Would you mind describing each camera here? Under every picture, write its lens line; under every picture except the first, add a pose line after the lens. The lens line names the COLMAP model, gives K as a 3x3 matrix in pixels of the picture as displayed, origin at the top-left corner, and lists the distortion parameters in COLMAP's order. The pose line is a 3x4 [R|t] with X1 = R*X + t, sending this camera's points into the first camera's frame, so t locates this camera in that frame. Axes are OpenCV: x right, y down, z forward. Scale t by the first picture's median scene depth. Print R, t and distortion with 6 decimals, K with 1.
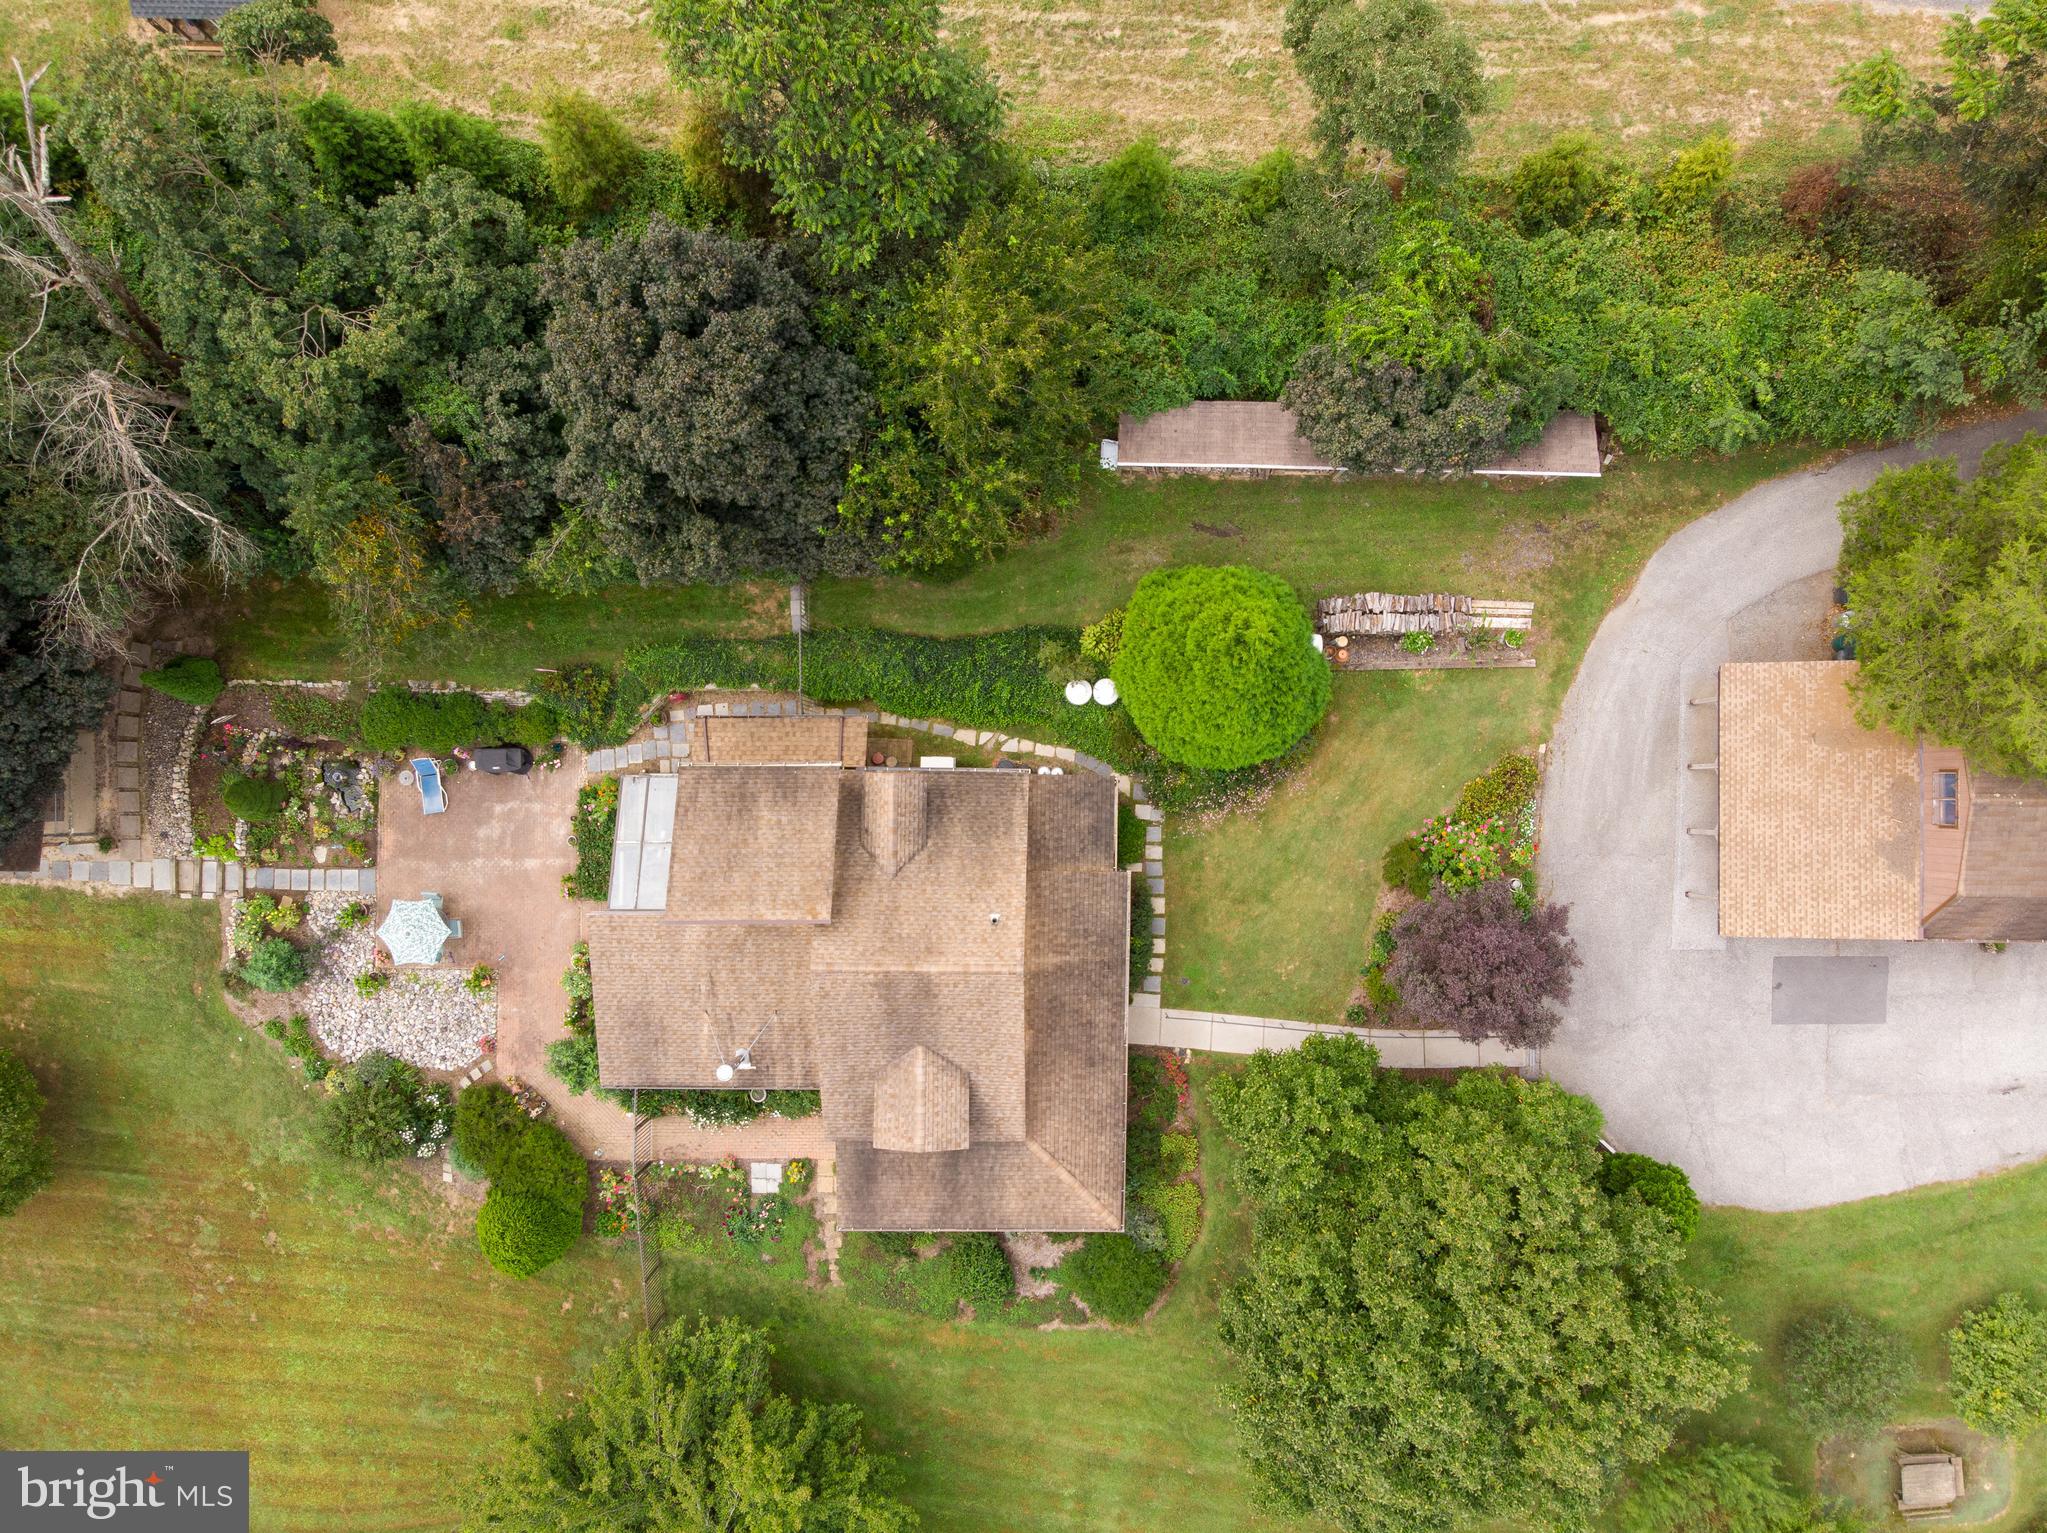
lens RADIAL K [[1523.0, 0, 1023.5], [0, 1523.0, 766.5], [0, 0, 1]] dist [-0.009735, 0.015835]
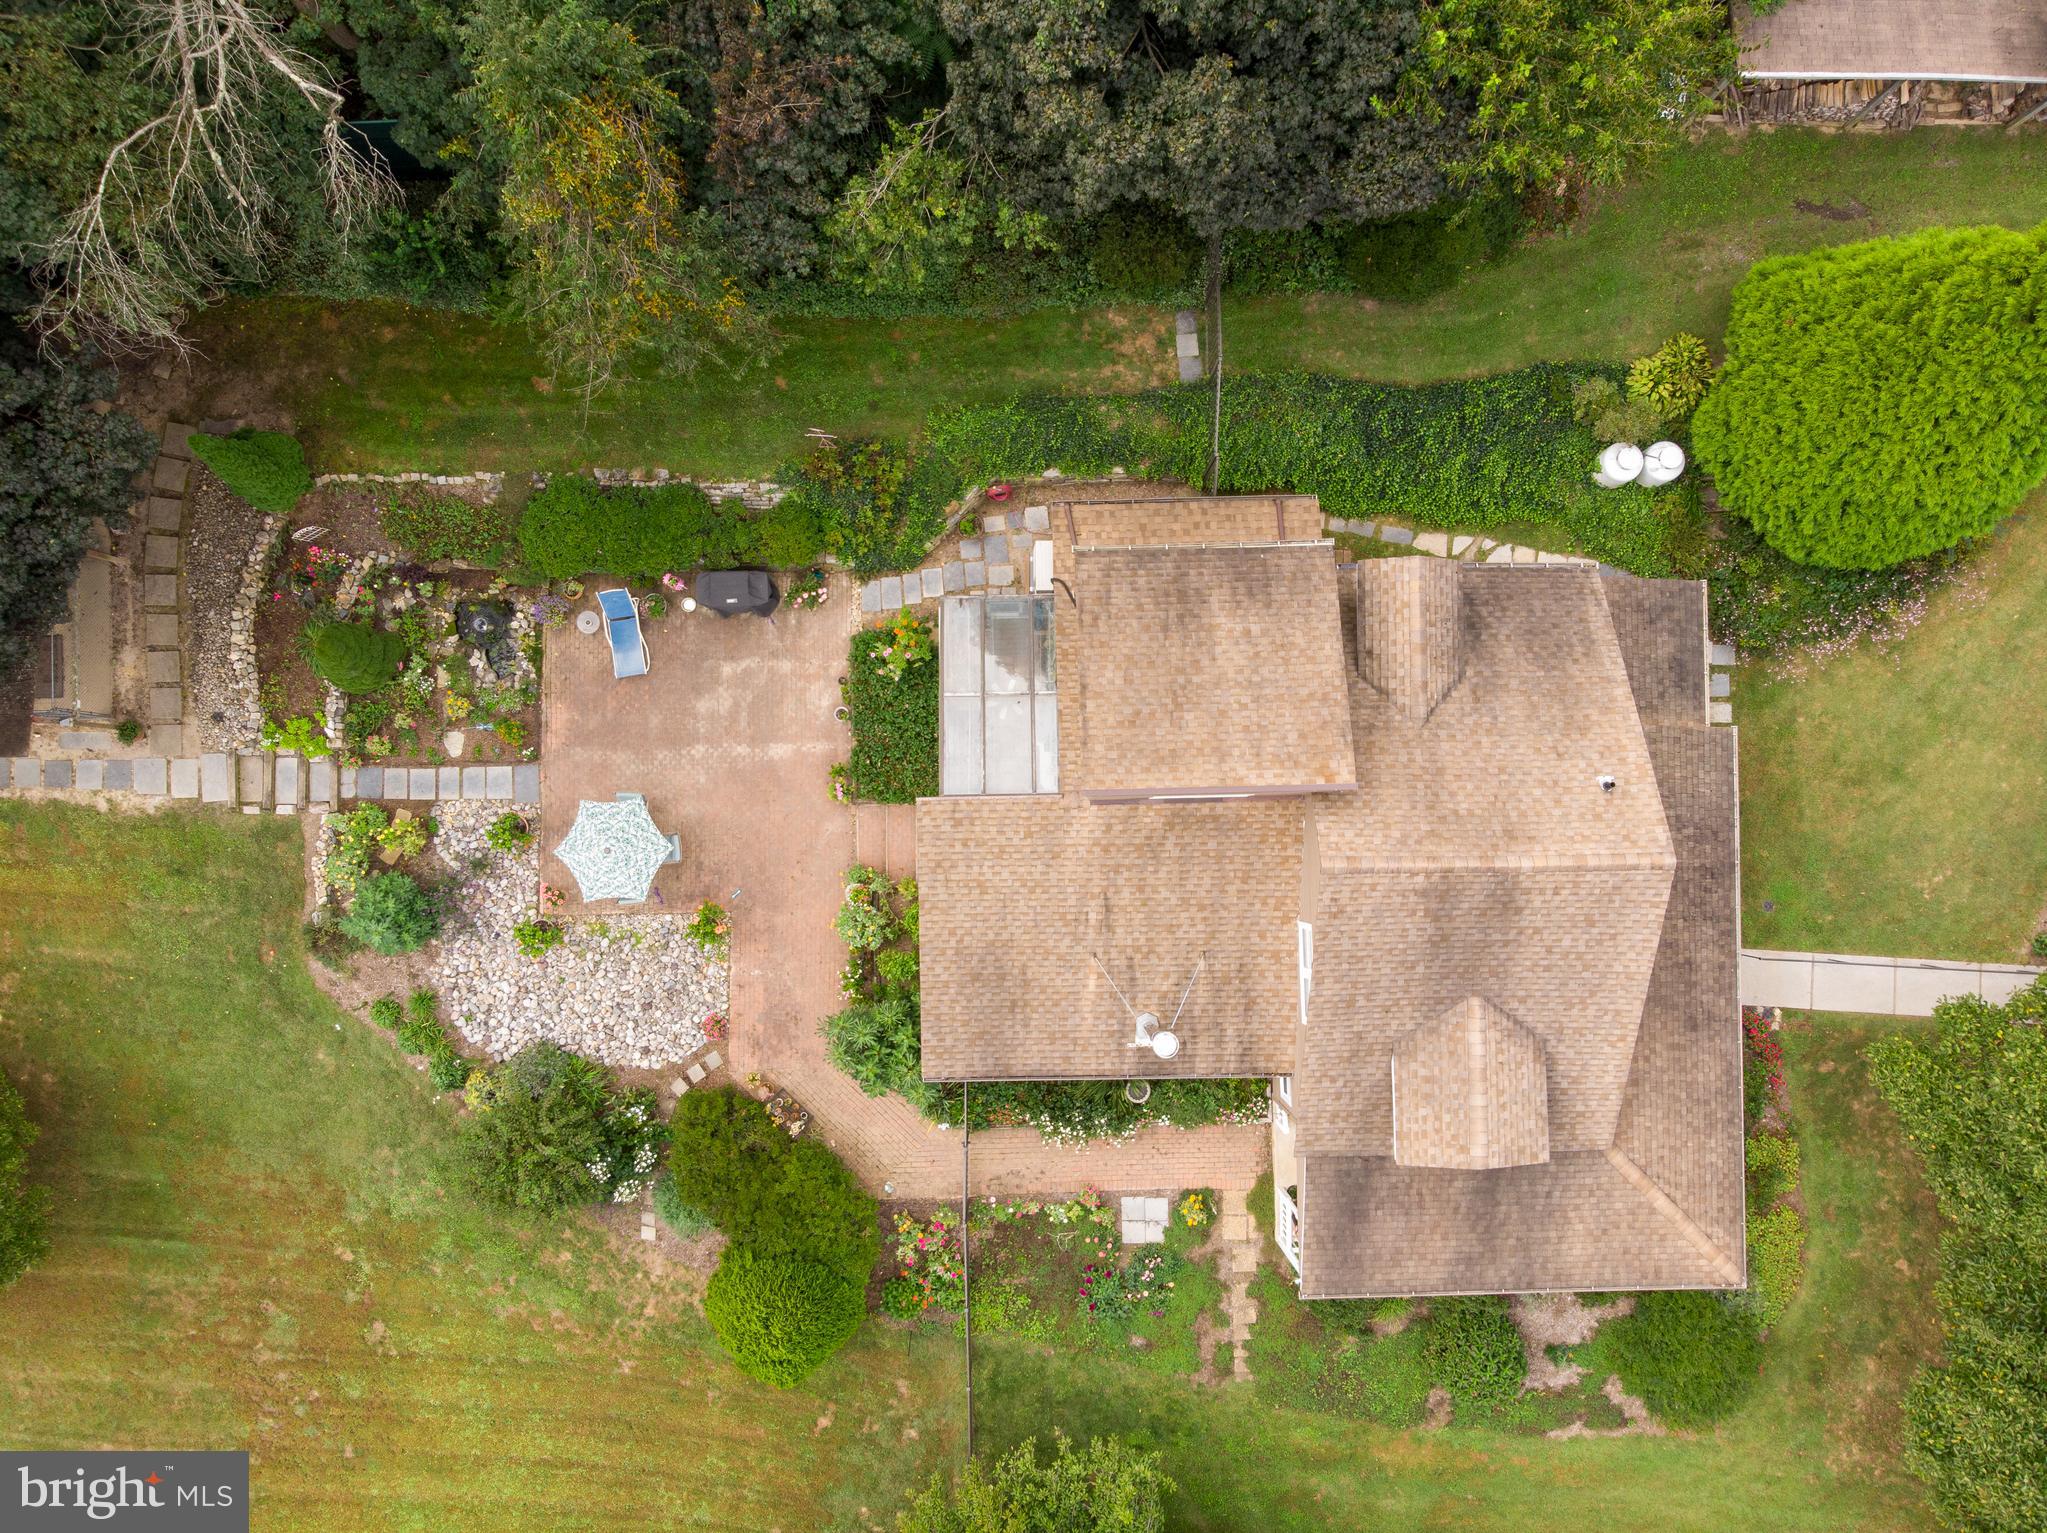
lens RADIAL K [[1521.2, 0, 1023.5], [0, 1521.2, 766.5], [0, 0, 1]] dist [-0.057986, 0.087284]
pose [[0.999577, -0.021310, 0.019793, -0.232581], [0.021877, 0.999344, -0.028851, 0.093214], [-0.019165, 0.029271, 0.999388, 0.346928]]
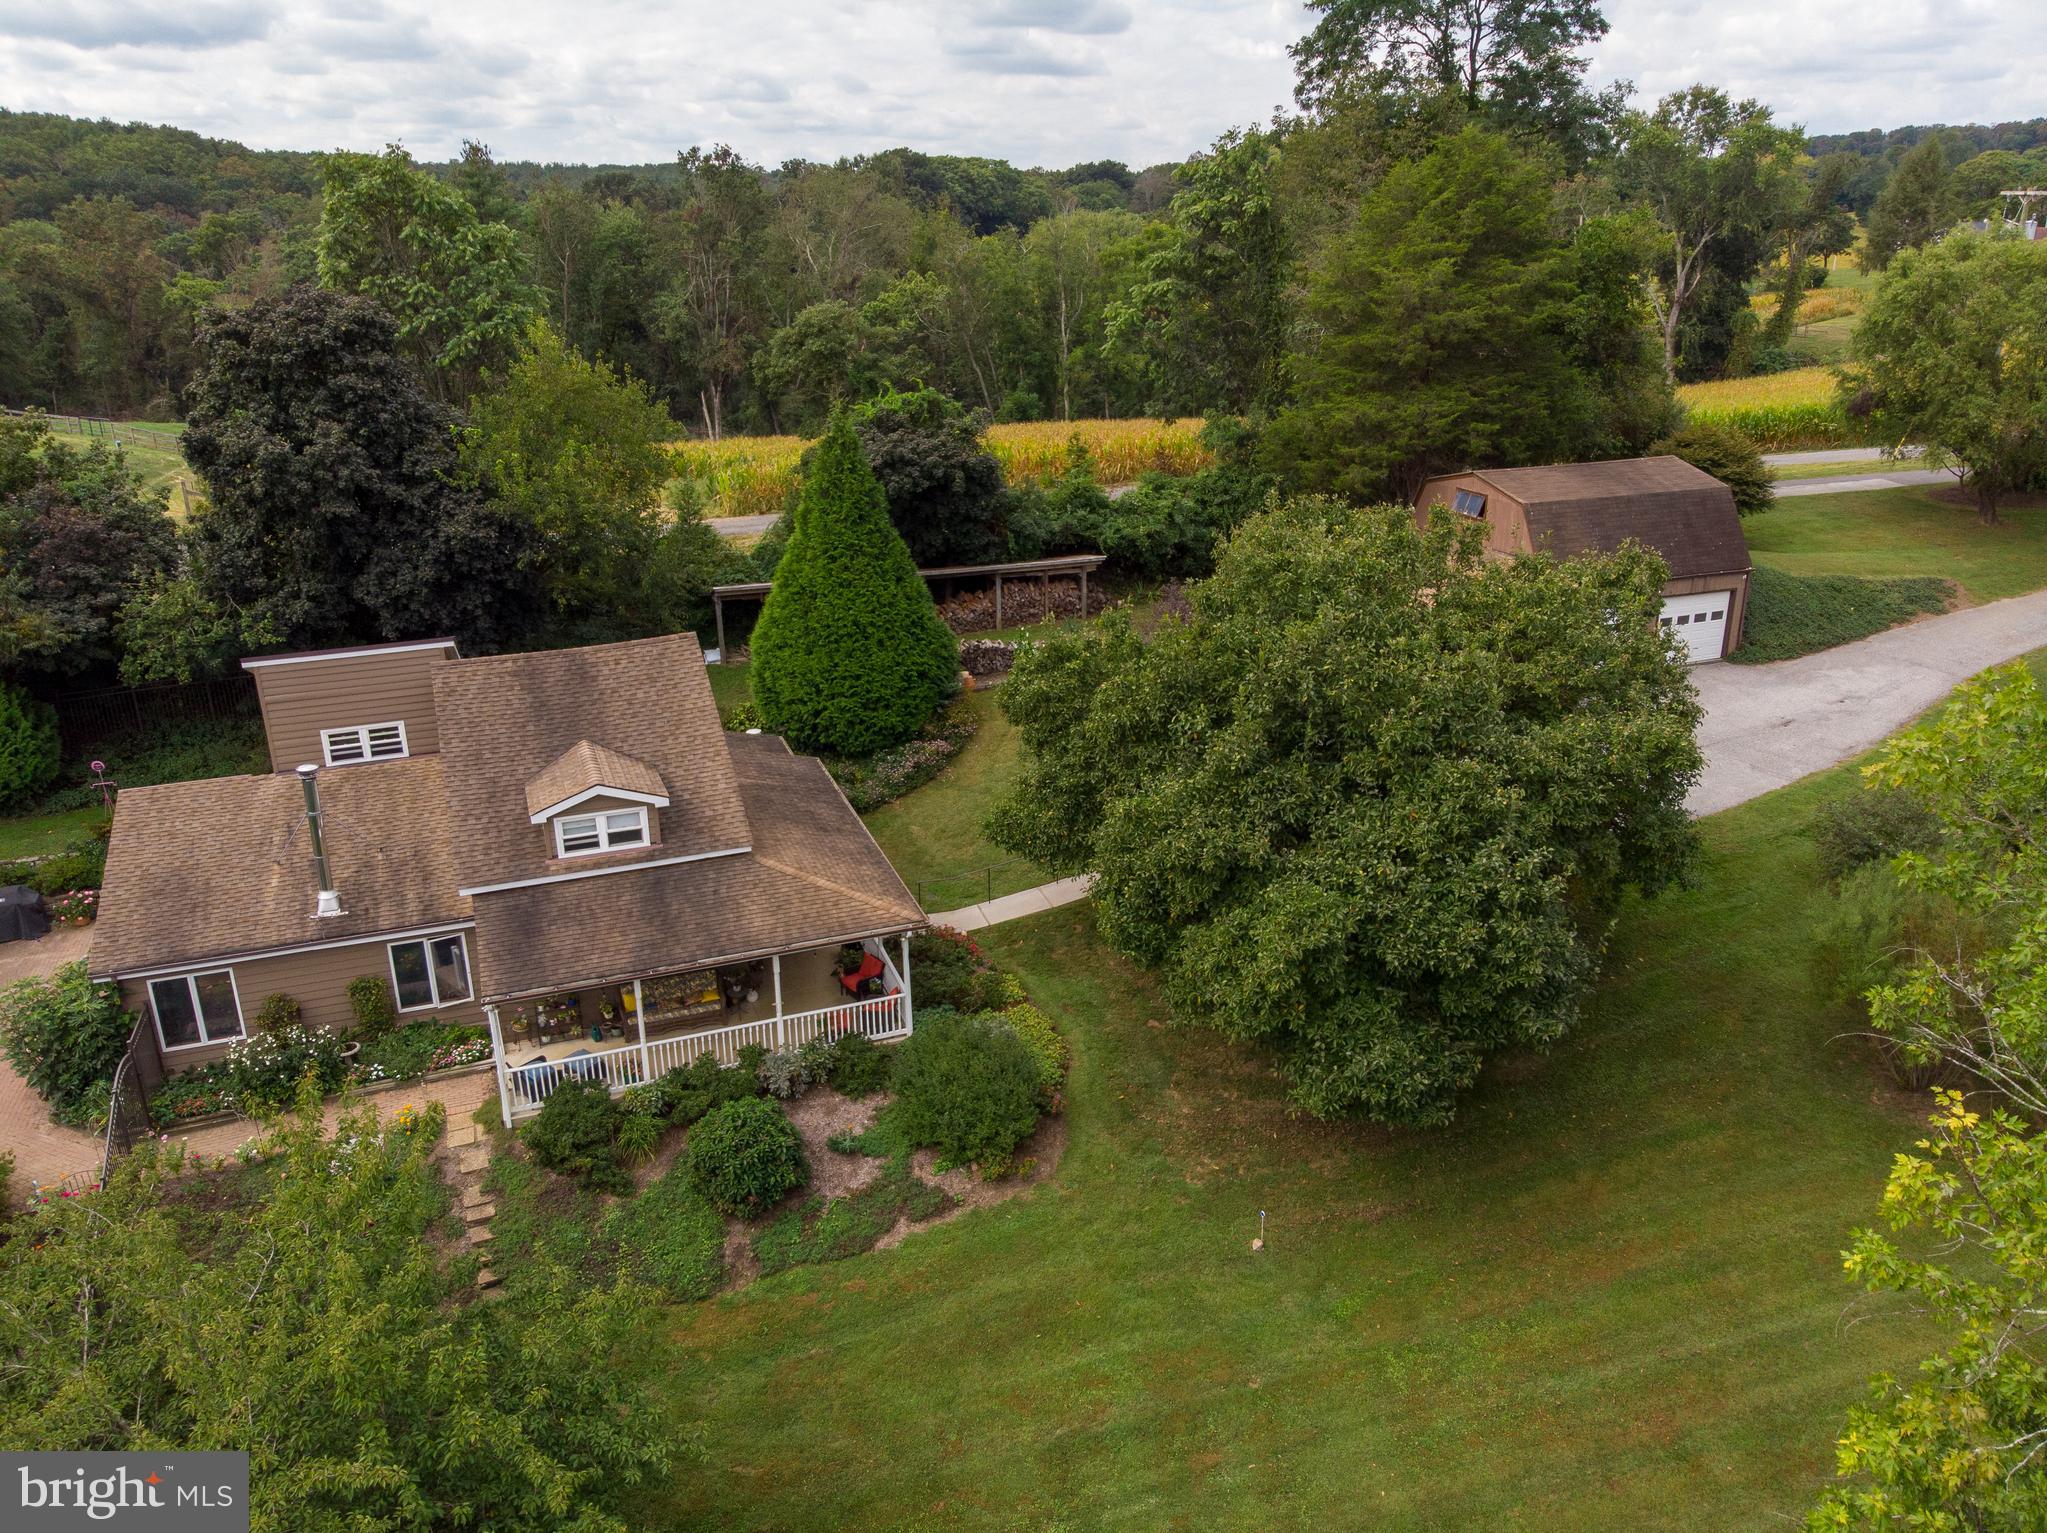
lens RADIAL K [[1514.5, 0, 1024.0], [0, 1514.5, 770.4], [0, 0, 1]] dist [-0.002029, -0.003984]
pose [[0.934885, -0.125512, 0.332019, -0.103857], [0.354951, 0.329546, -0.874877, 0.837157], [0.000392, 0.935759, 0.352639, 0.661189]]
